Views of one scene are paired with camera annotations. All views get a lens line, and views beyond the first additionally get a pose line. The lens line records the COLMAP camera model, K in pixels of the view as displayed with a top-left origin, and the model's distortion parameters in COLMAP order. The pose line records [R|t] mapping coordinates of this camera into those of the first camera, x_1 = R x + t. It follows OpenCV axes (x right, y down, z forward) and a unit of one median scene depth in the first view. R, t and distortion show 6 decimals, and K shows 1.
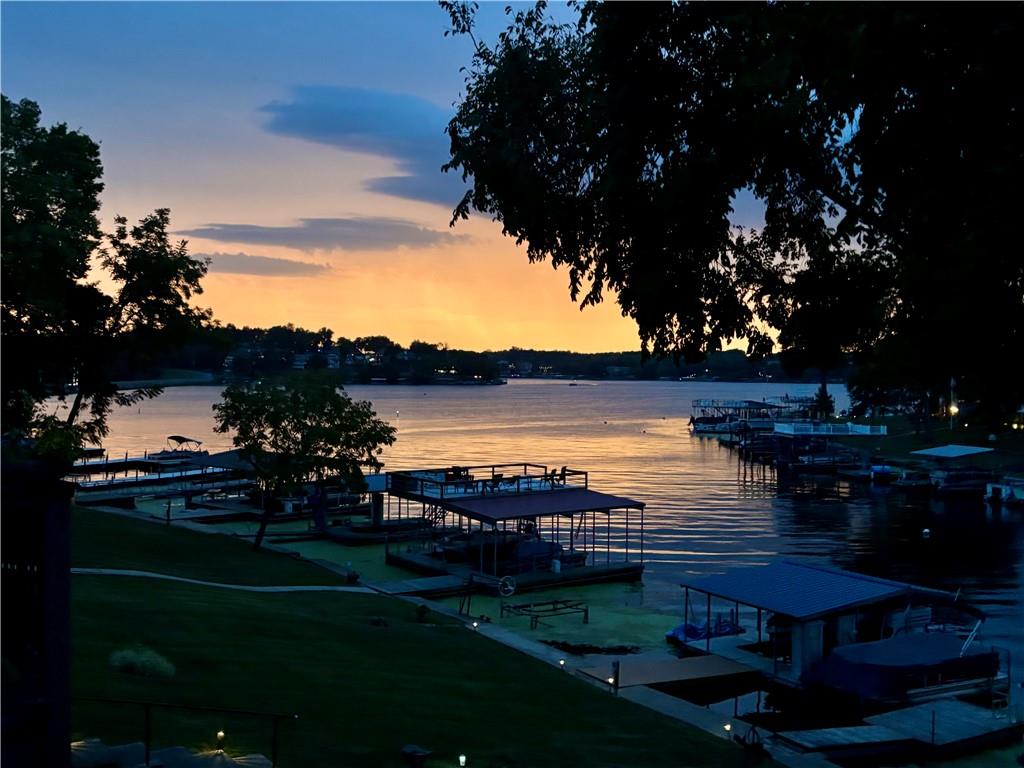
lens RADIAL K [[1070.6, 0, 512.0], [0, 1070.6, 384.0], [0, 0, 1]] dist [0.133698, -0.276752]
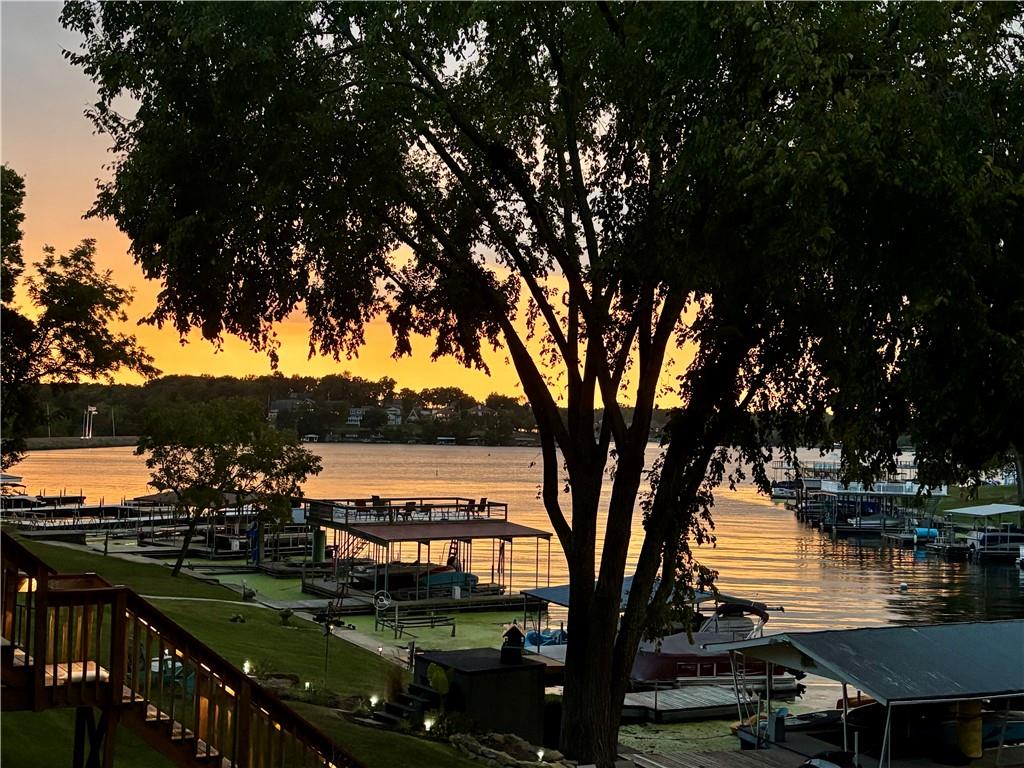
lens RADIAL K [[1296.7, 0, 512.0], [0, 1296.7, 384.0], [0, 0, 1]] dist [0.179353, -0.490045]
pose [[0.996784, 0.012513, -0.079151, 0.168978], [-0.016357, 0.998708, -0.048115, 0.029068], [0.078446, 0.049255, 0.995701, -0.200425]]
